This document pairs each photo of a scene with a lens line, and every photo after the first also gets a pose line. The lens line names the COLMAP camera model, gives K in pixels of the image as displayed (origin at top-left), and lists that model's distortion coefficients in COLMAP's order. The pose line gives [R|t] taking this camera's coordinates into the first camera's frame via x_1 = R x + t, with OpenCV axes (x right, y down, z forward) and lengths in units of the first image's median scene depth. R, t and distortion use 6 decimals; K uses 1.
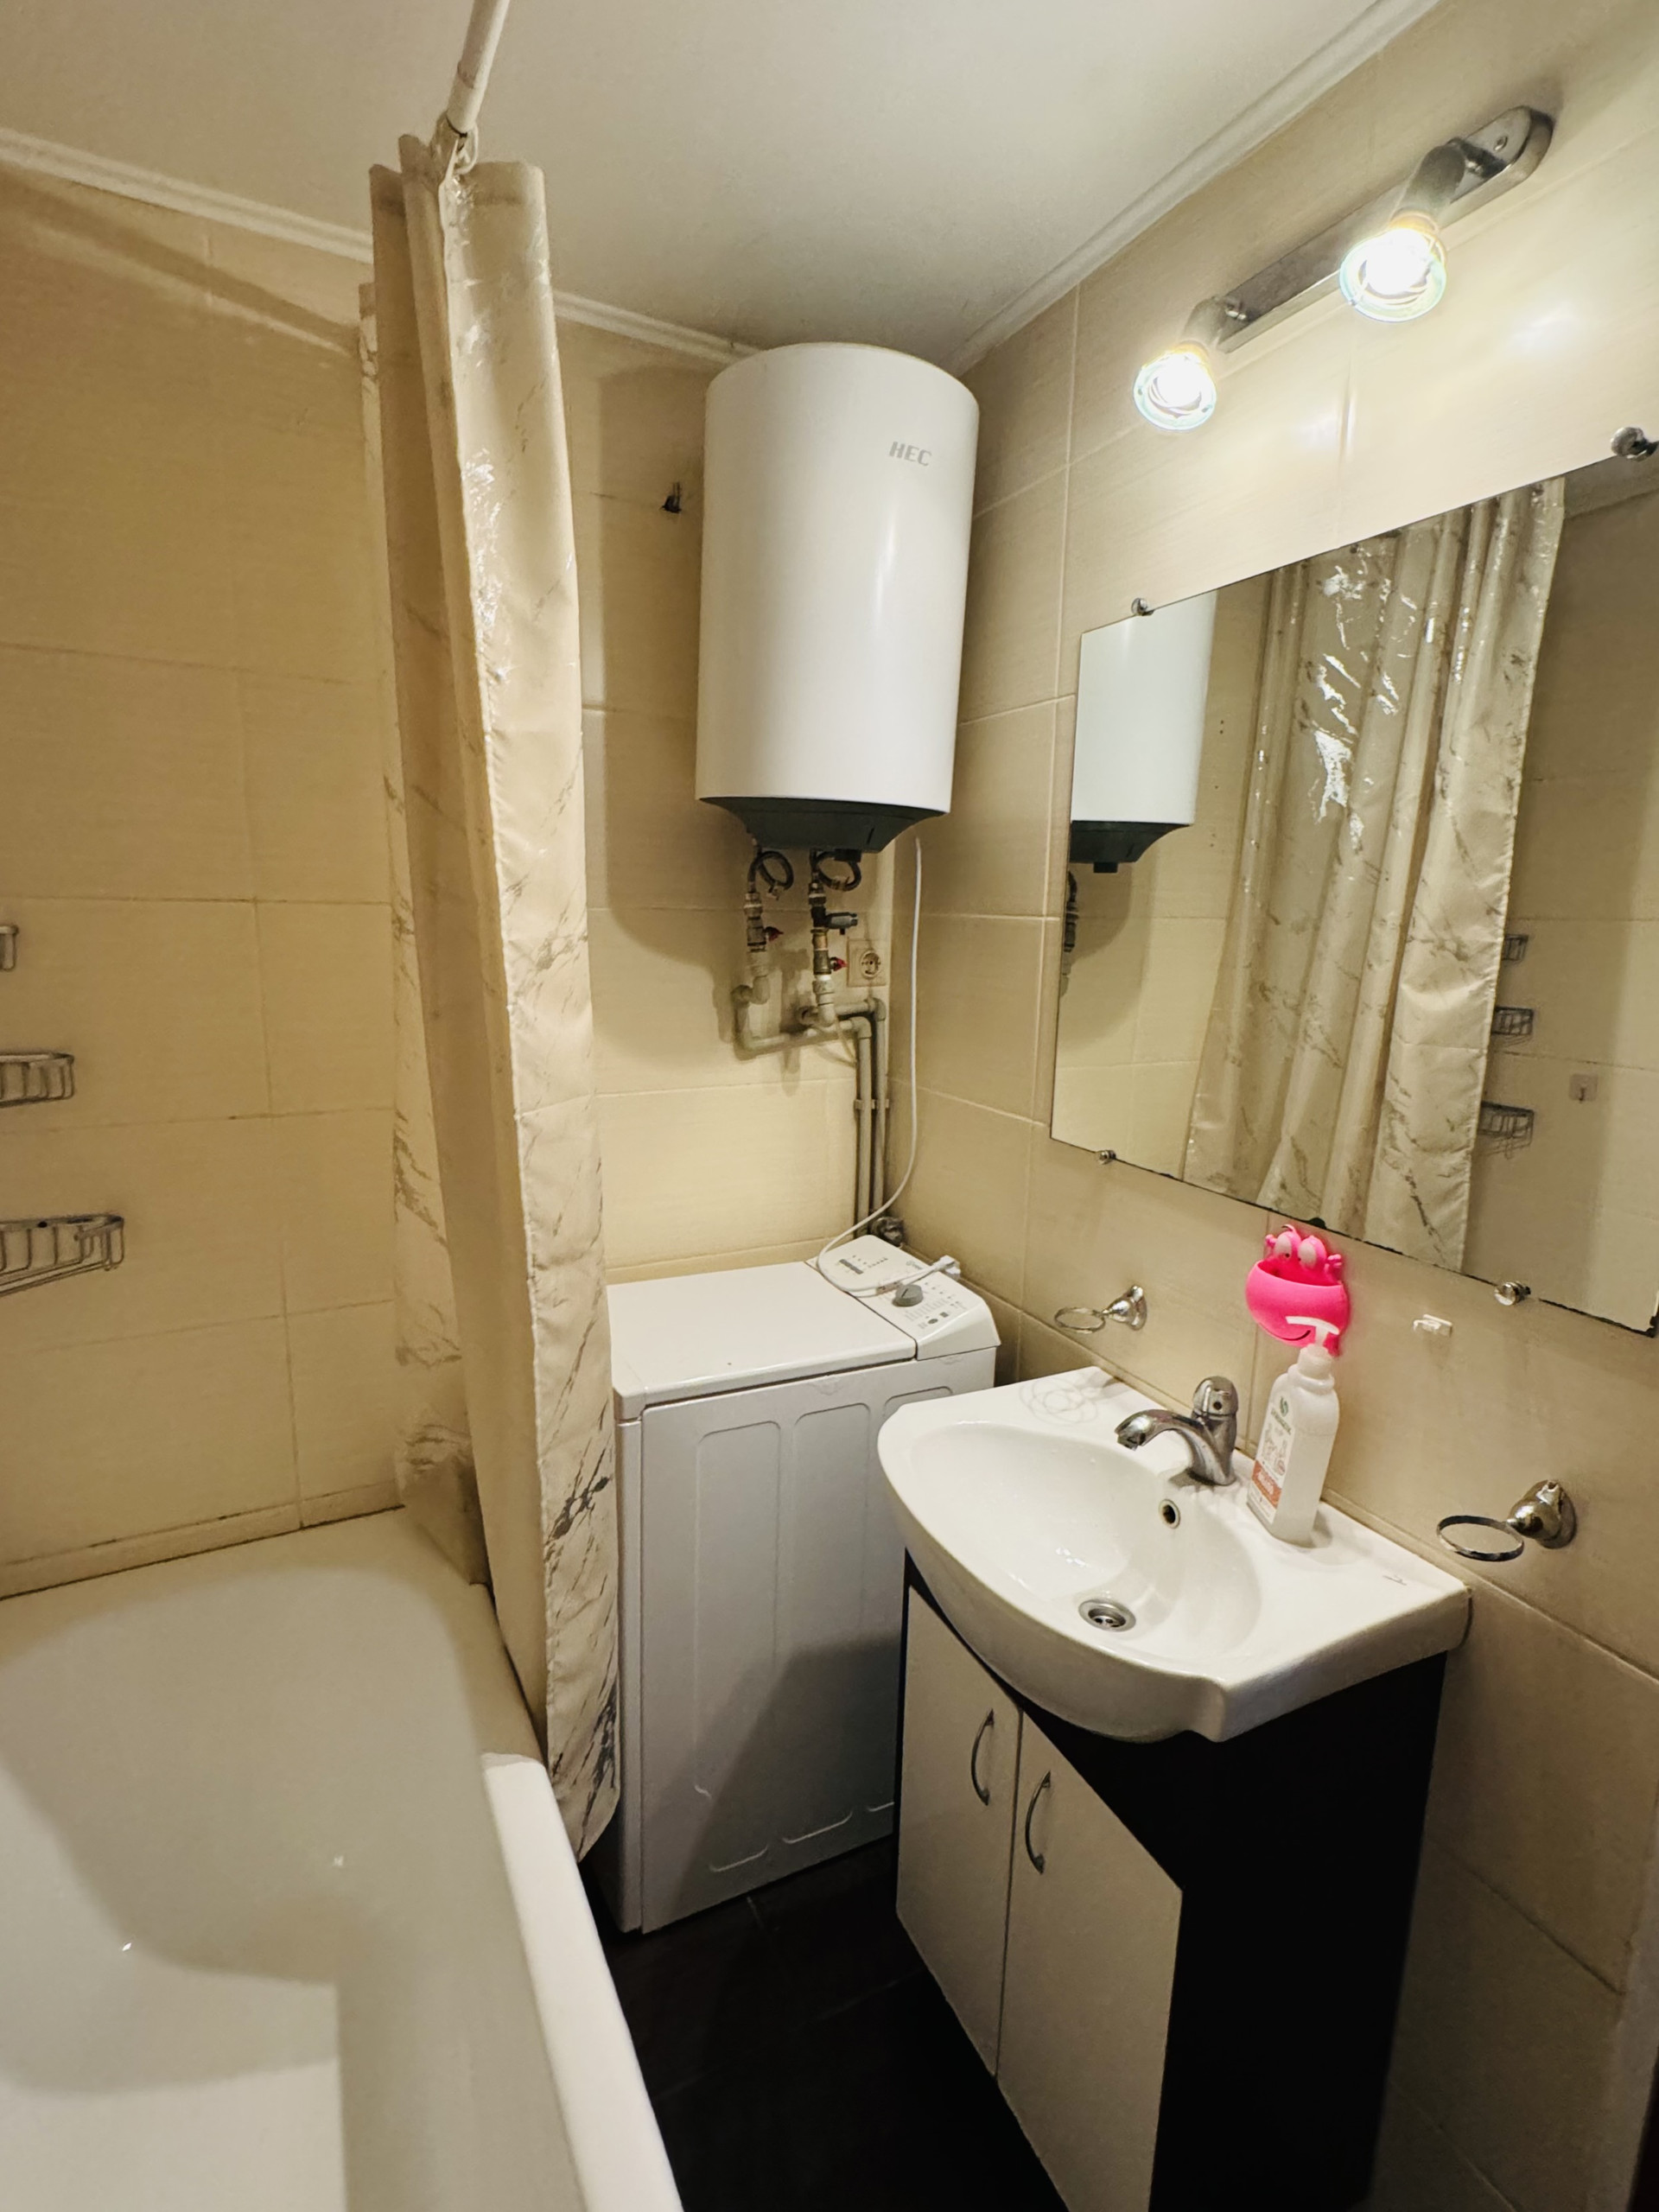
lens RADIAL K [[1066.0, 0, 829.5], [0, 1066.0, 1106.0], [0, 0, 1]] dist [0.000081, -0.000166]
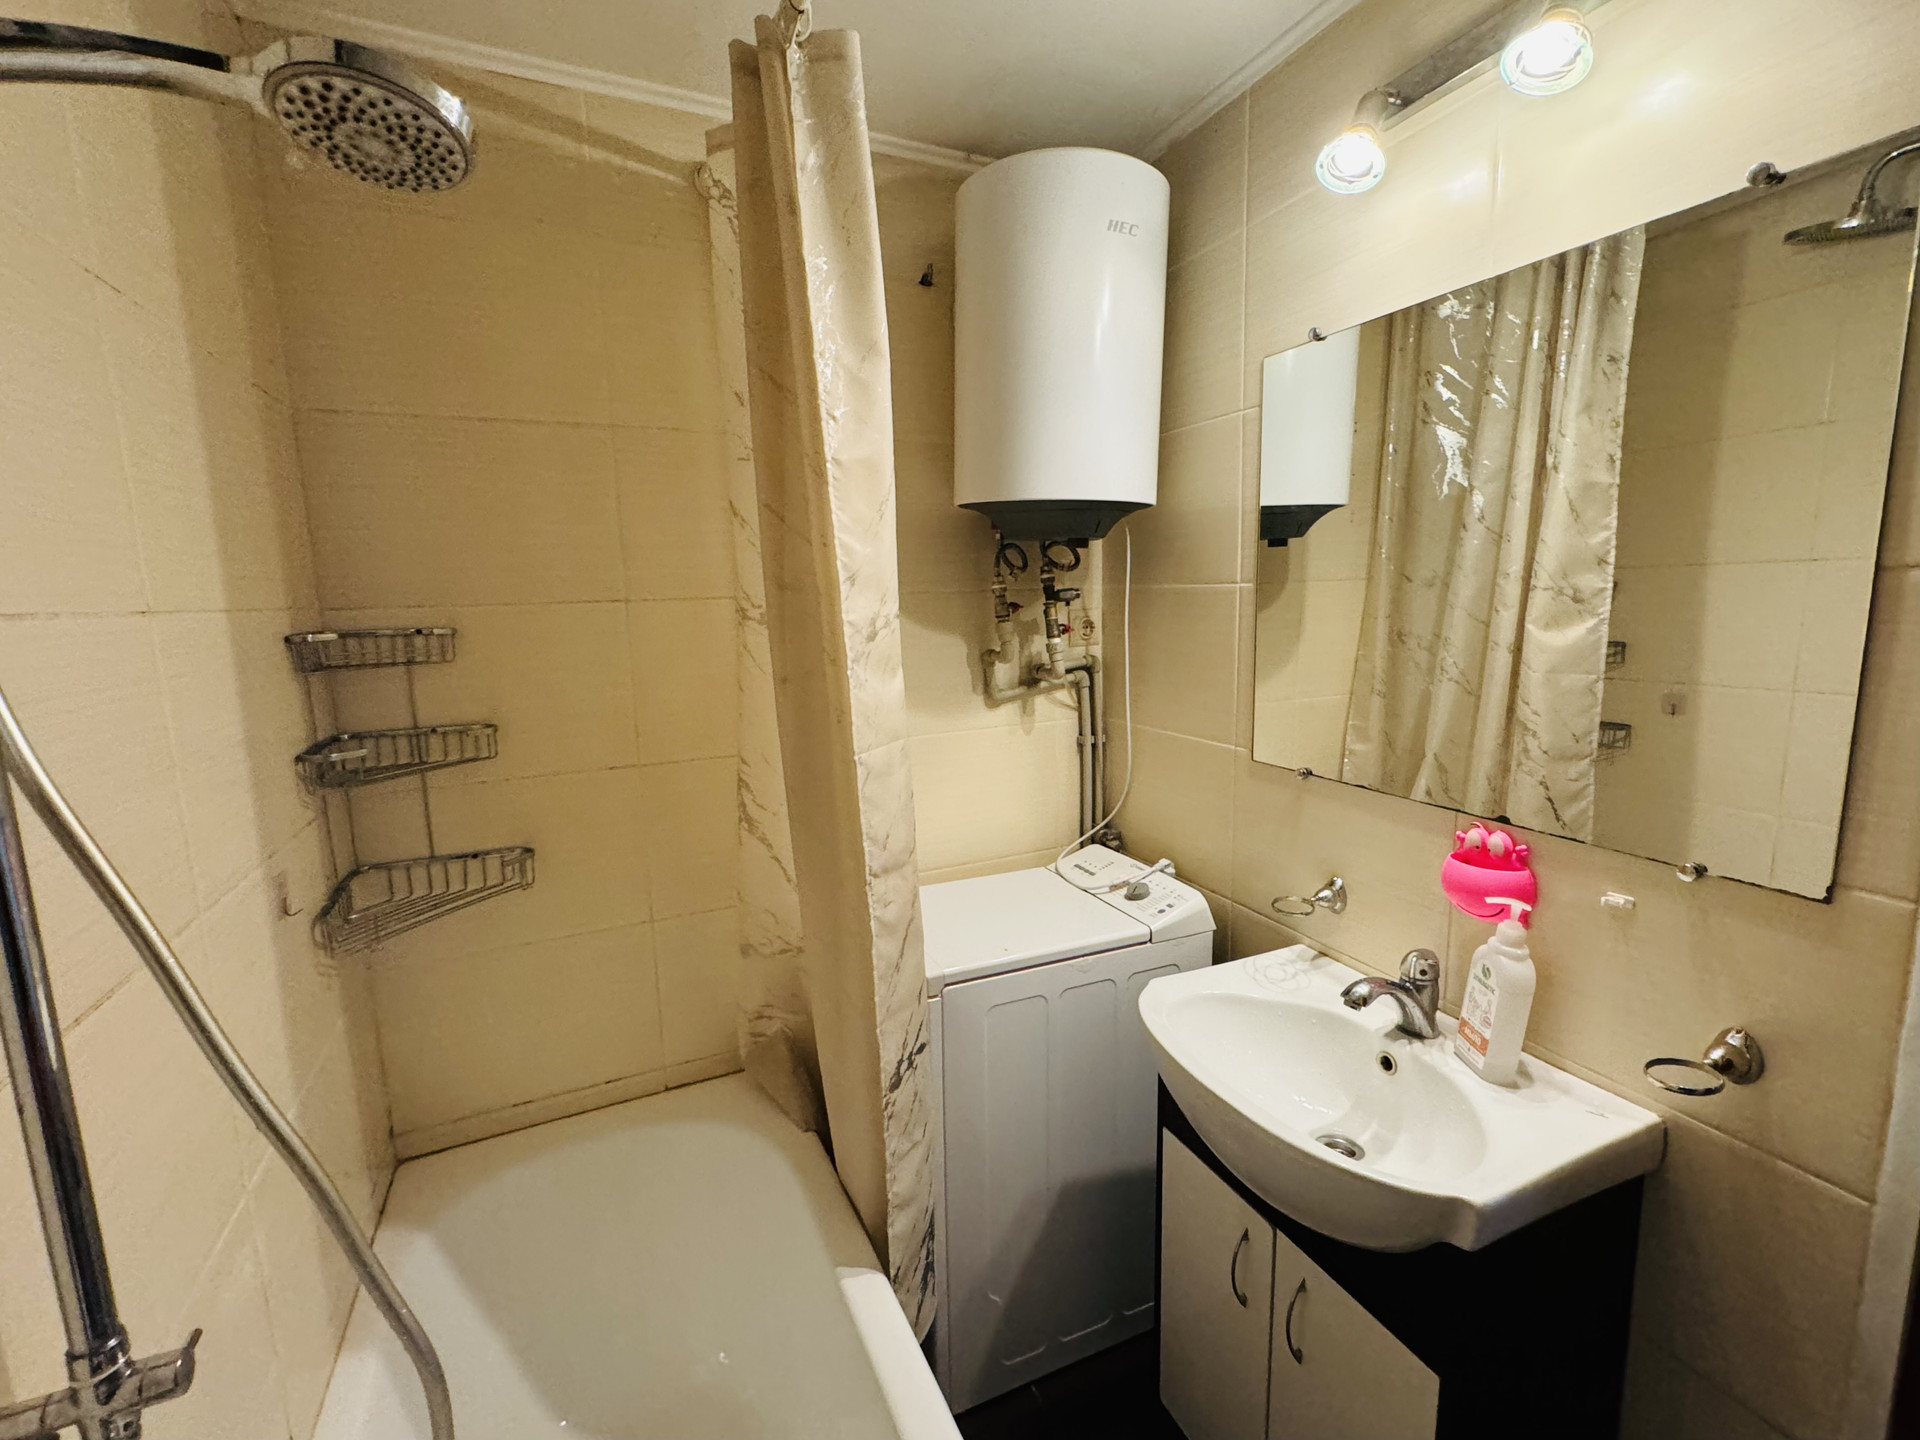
lens RADIAL K [[845.7, 0, 960.0], [0, 845.7, 720.0], [0, 0, 1]] dist [-0.000637, 0.000002]
pose [[0.997914, -0.040071, -0.050608, -0.091962], [0.038465, 0.998737, -0.032313, 0.002164], [0.051839, 0.030299, 0.998196, -0.003500]]
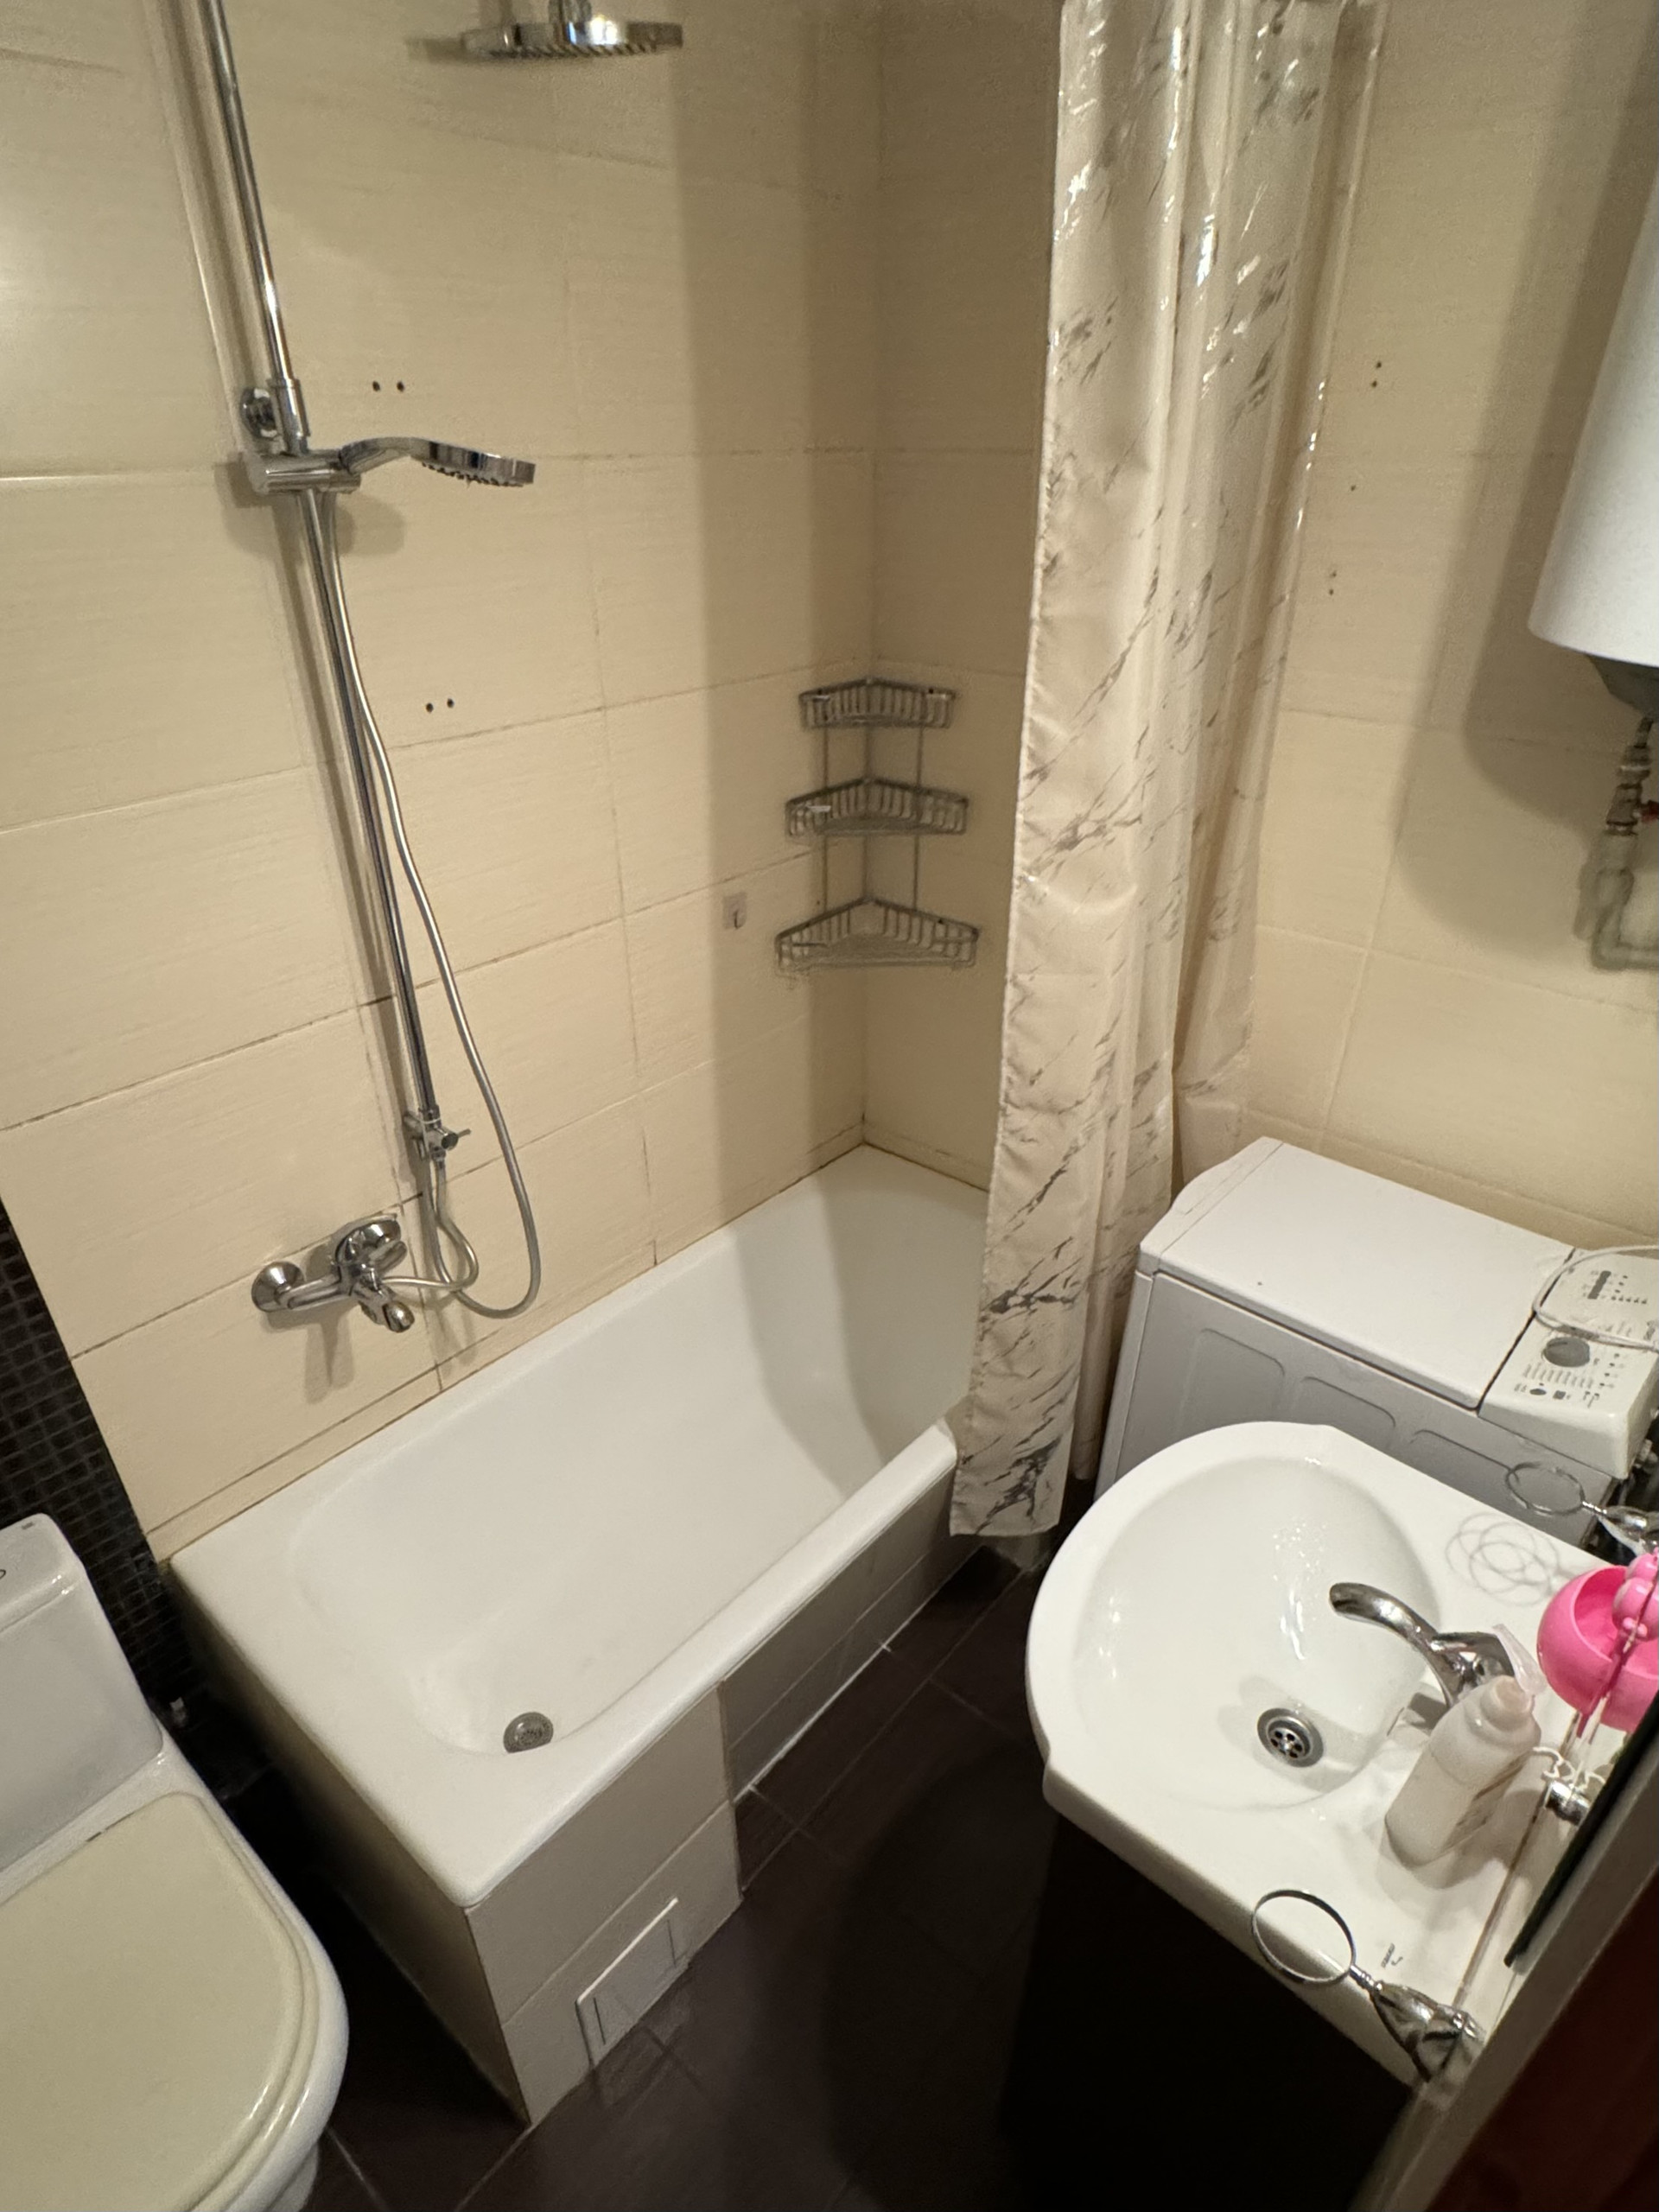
lens RADIAL K [[1219.7, 0, 828.5], [0, 1219.7, 1182.7], [0, 0, 1]] dist [-0.003535, -0.000210]
pose [[0.375509, 0.475424, -0.795591, 0.614636], [-0.158026, 0.878684, 0.450492, -0.279125], [0.913247, -0.043440, 0.405083, 0.229483]]
